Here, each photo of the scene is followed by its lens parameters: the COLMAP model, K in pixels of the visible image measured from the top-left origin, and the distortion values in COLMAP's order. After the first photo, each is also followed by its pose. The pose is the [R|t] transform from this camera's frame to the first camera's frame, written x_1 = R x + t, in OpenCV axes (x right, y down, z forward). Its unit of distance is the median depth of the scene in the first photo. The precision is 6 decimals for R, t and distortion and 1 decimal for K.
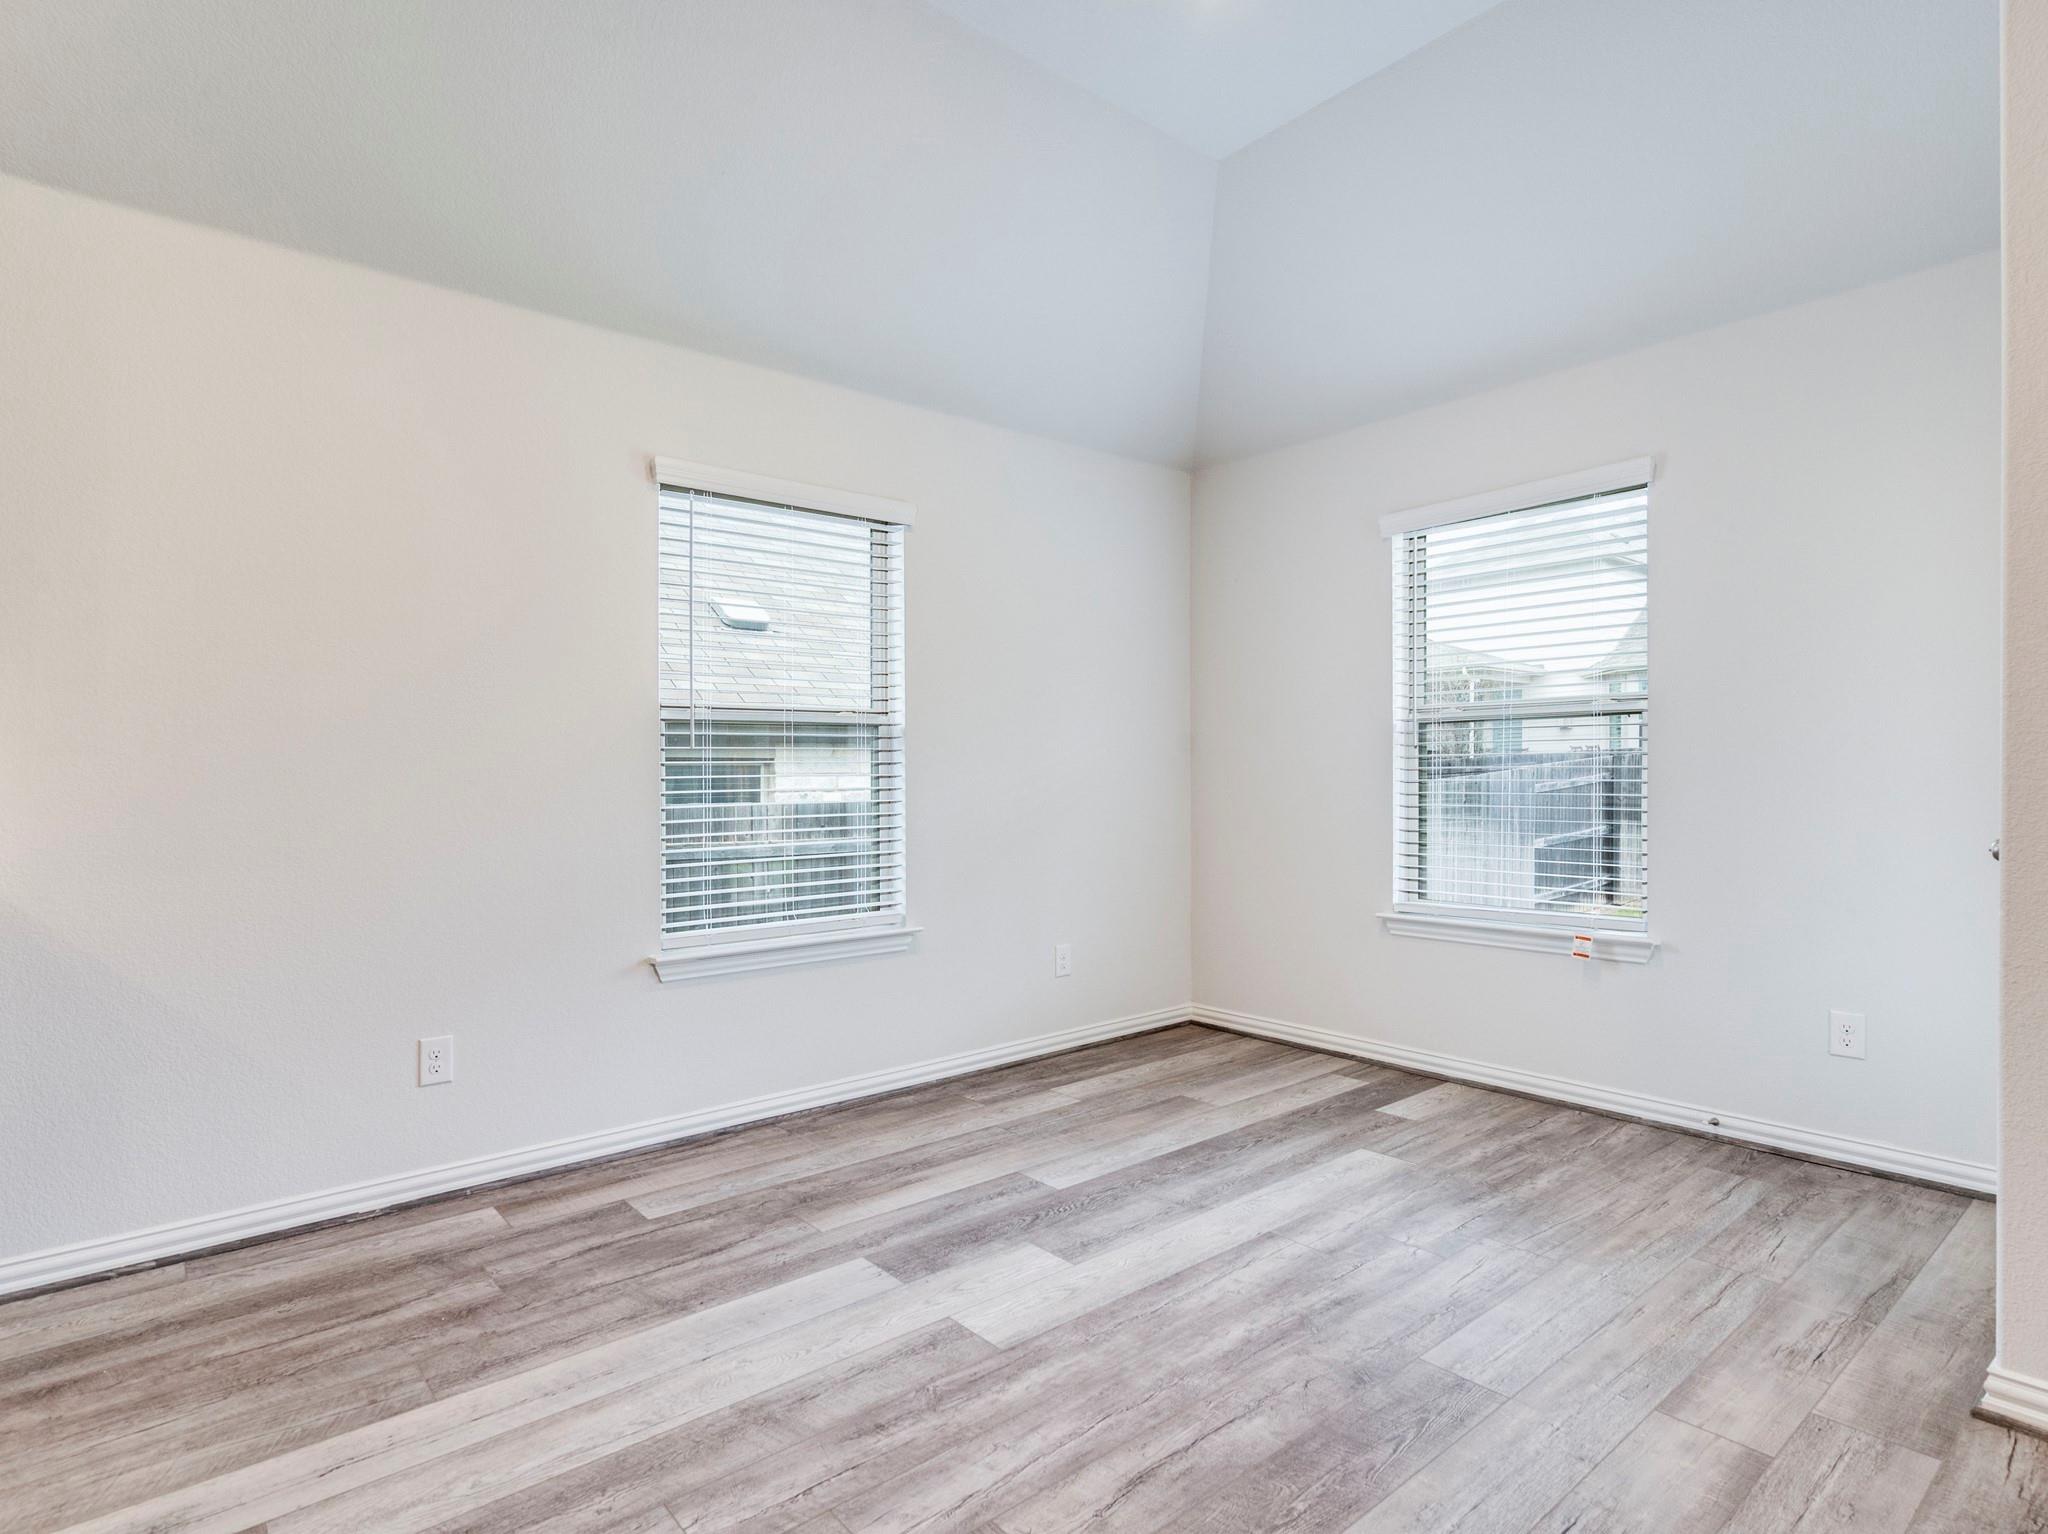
lens RADIAL K [[1069.5, 0, 1034.9], [0, 1069.5, 766.3], [0, 0, 1]] dist [-0.003654, 0.001690]
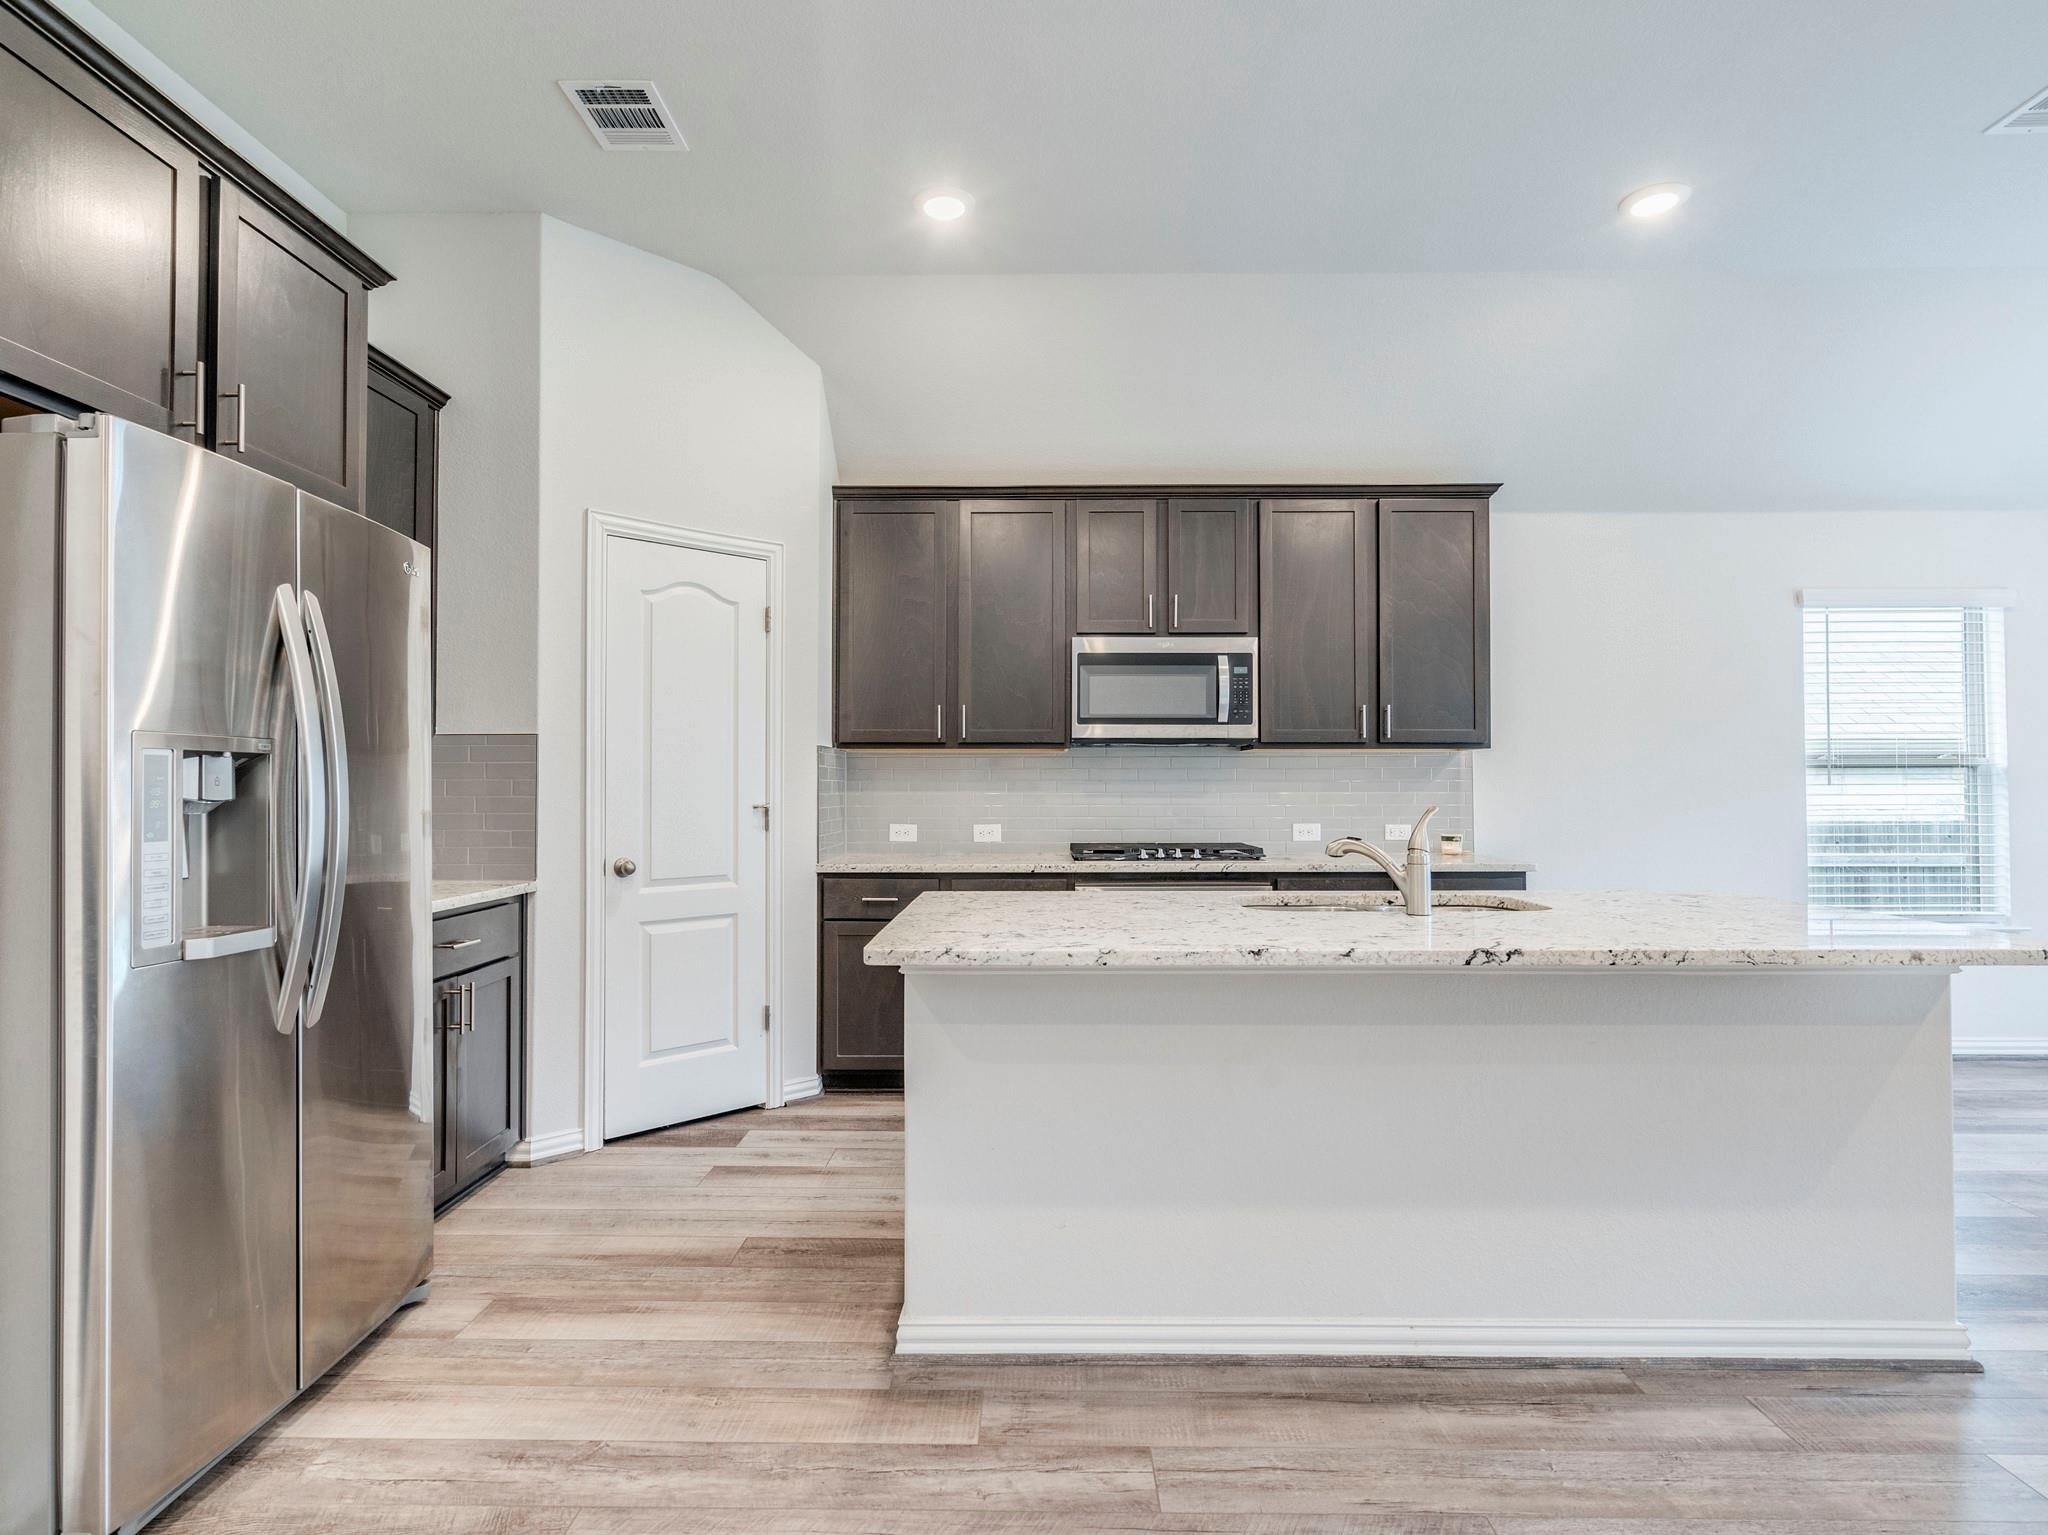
lens RADIAL K [[1069.5, 0, 1034.9], [0, 1069.5, 766.8], [0, 0, 1]] dist [-0.003654, 0.001690]
pose [[0.769354, 0.001422, -0.638821, -0.351538], [-0.006468, 0.999964, -0.005565, -0.040300], [0.638789, 0.008413, 0.769336, -1.237405]]
